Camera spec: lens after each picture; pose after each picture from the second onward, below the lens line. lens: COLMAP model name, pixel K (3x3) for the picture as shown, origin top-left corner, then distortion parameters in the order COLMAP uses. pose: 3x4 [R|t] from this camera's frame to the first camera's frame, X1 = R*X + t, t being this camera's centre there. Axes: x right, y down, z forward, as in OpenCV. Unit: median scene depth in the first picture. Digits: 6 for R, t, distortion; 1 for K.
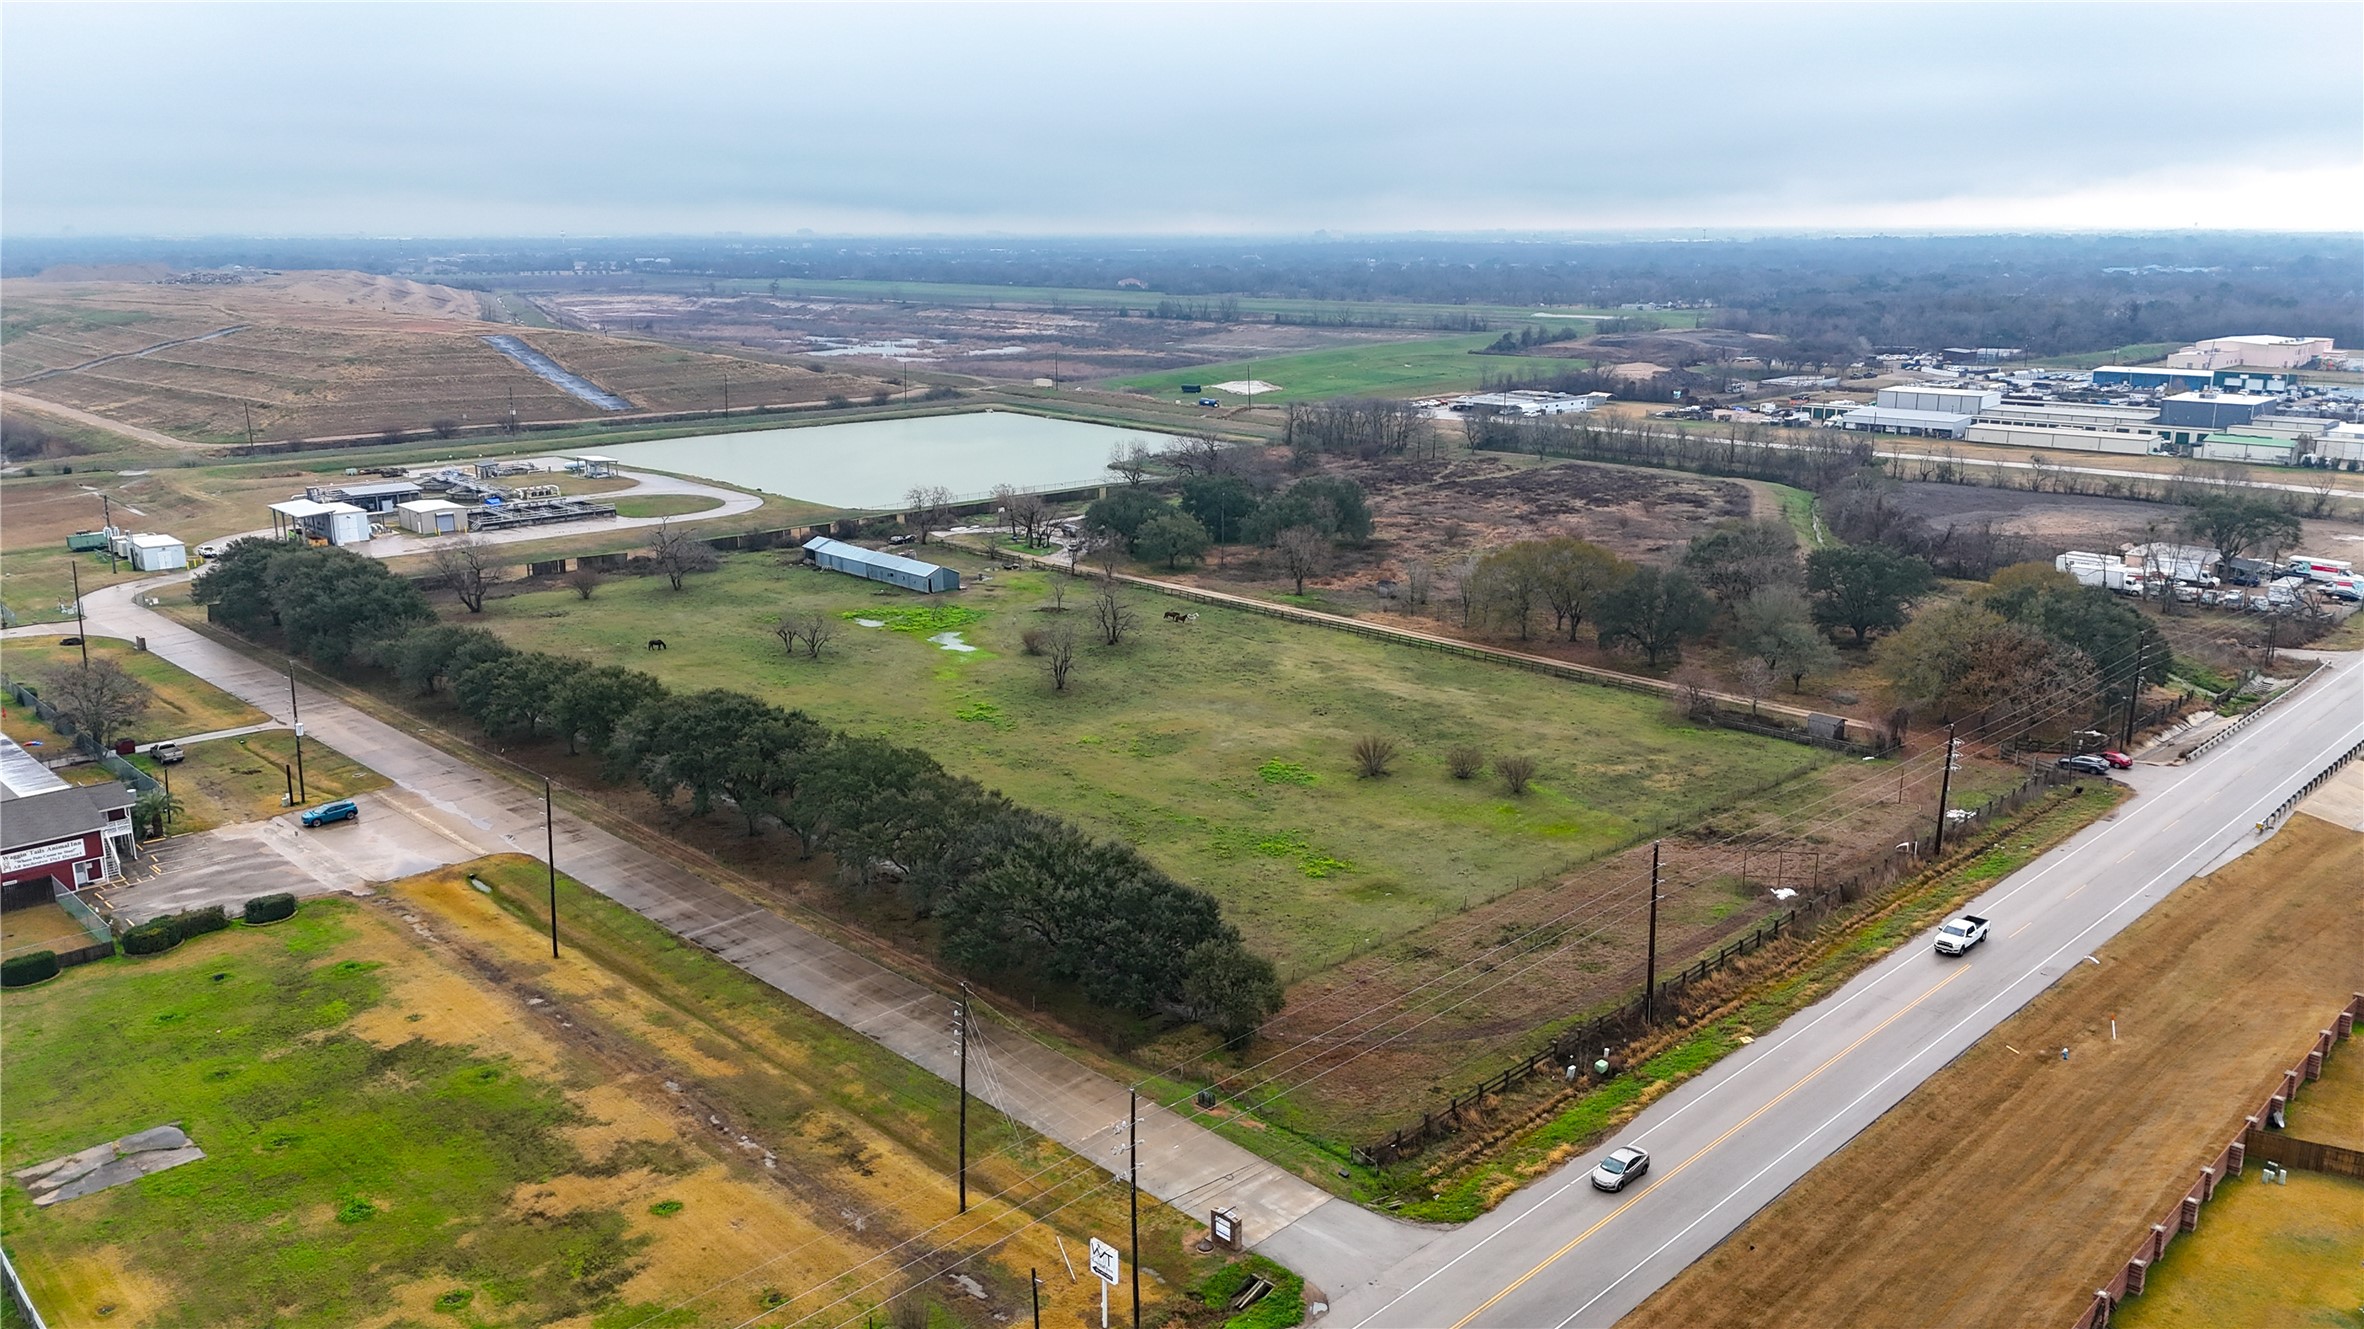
lens RADIAL K [[1747.5, 0, 1181.3], [0, 1747.5, 660.8], [0, 0, 1]] dist [0.058206, -0.026924]
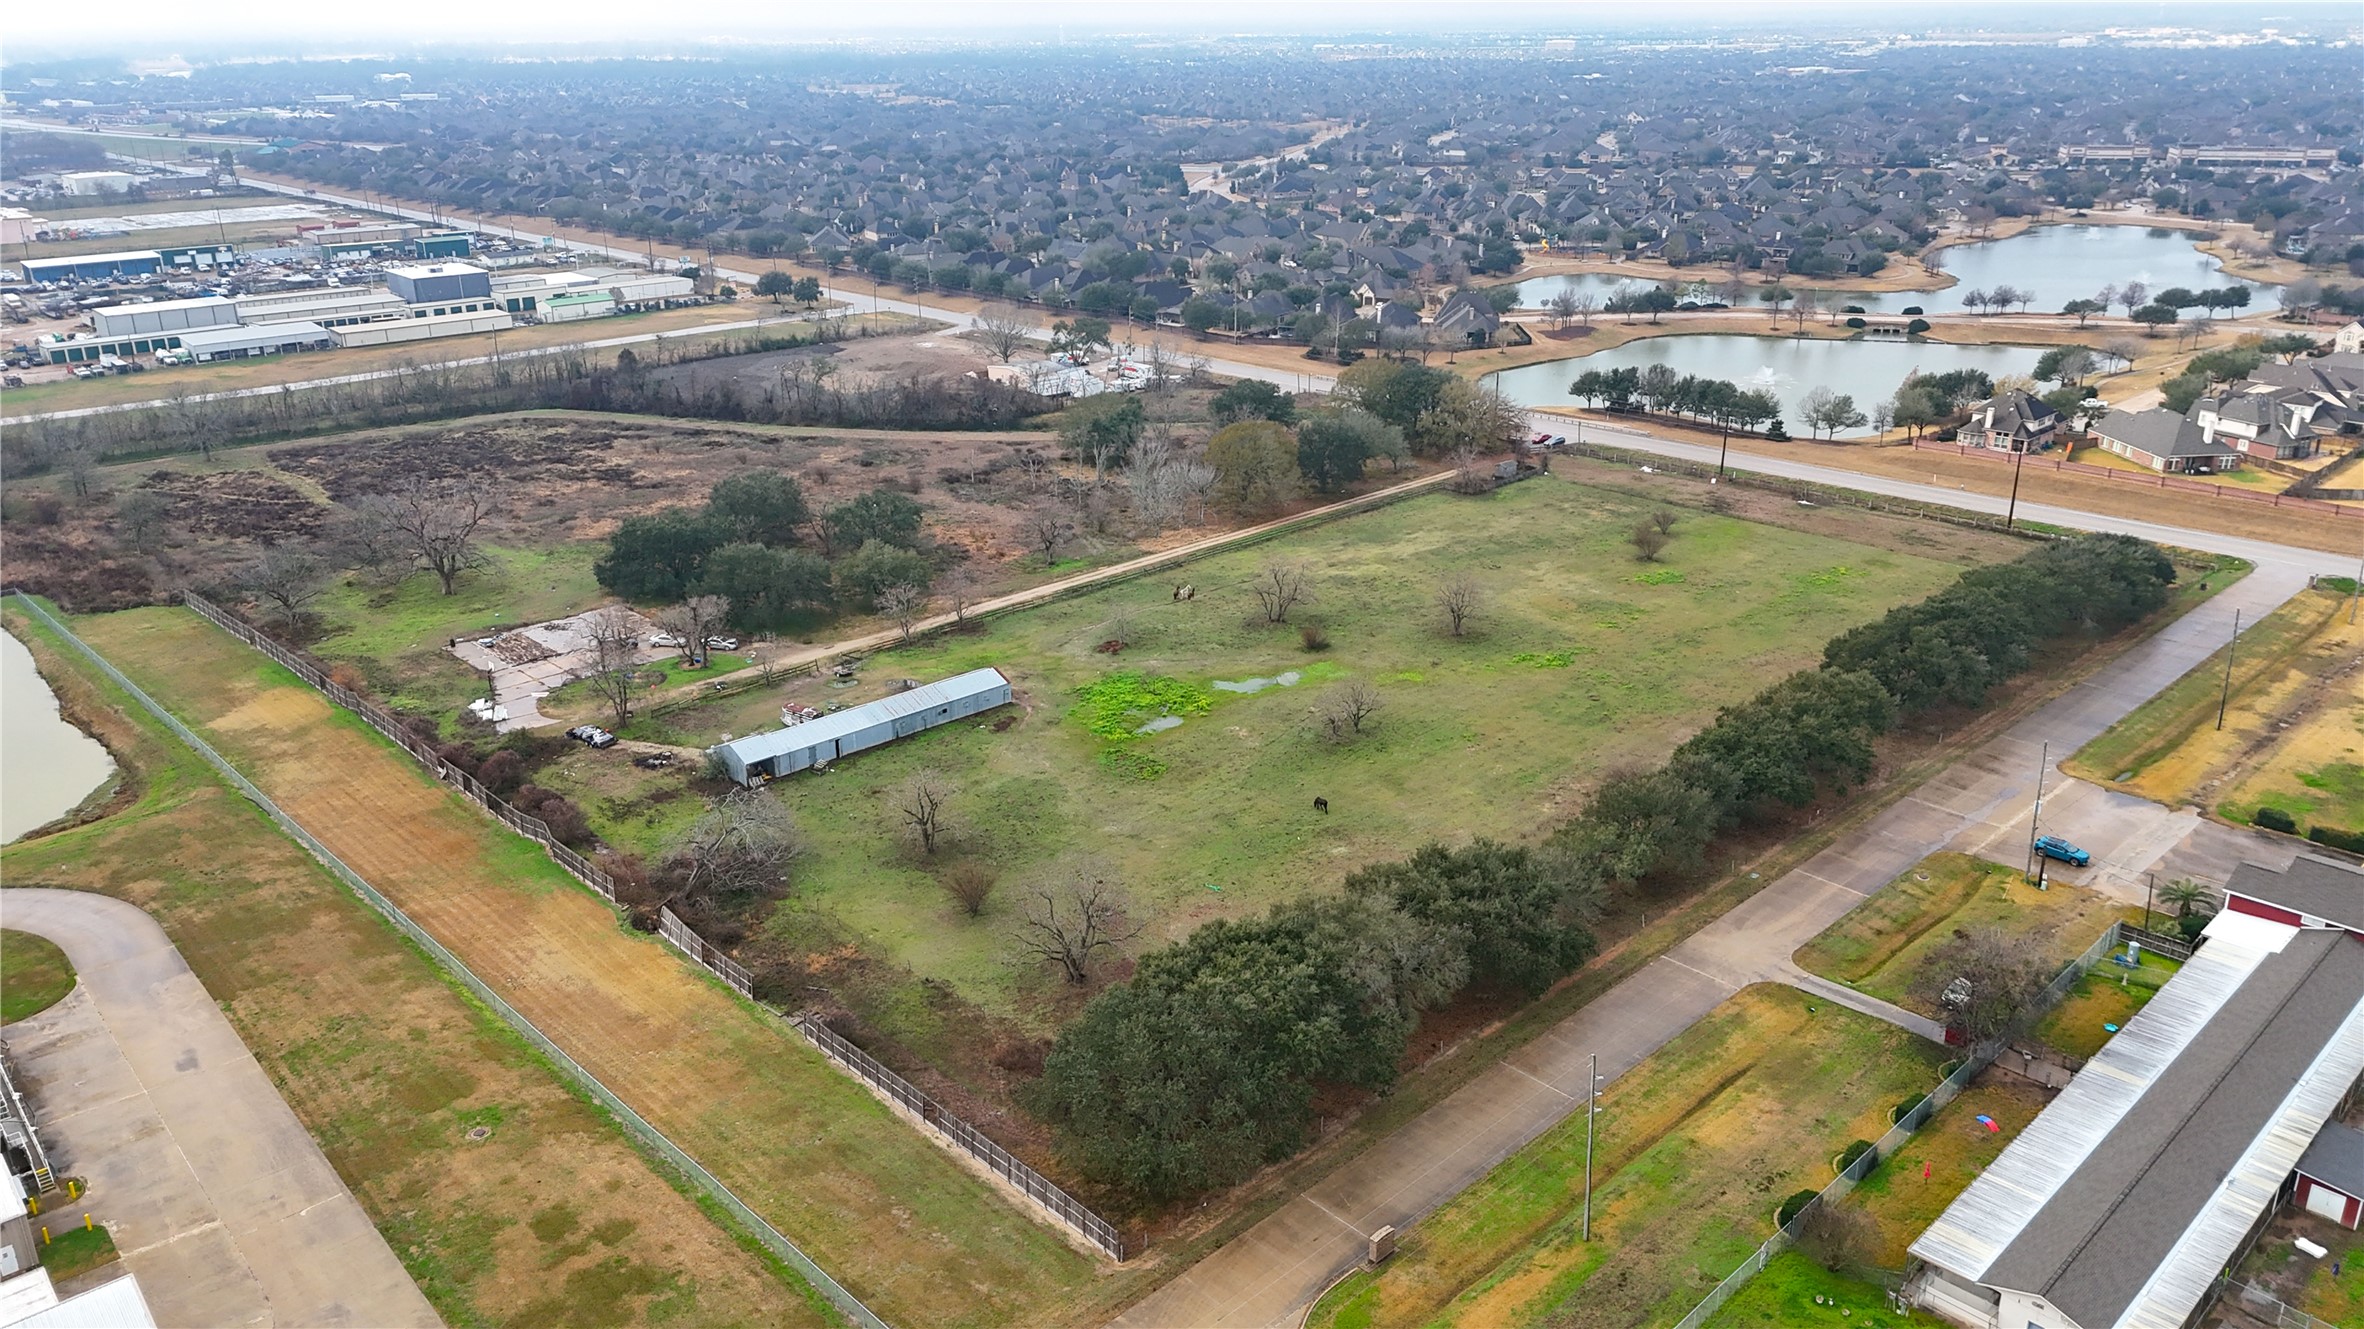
lens RADIAL K [[1747.5, 0, 1182.5], [0, 1747.5, 664.4], [0, 0, 1]] dist [0.058206, -0.026924]
pose [[0.004006, -0.347622, 0.937626, -1.538292], [0.248381, 0.908596, 0.335798, -0.526993], [-0.968654, 0.231544, 0.089983, 1.506306]]
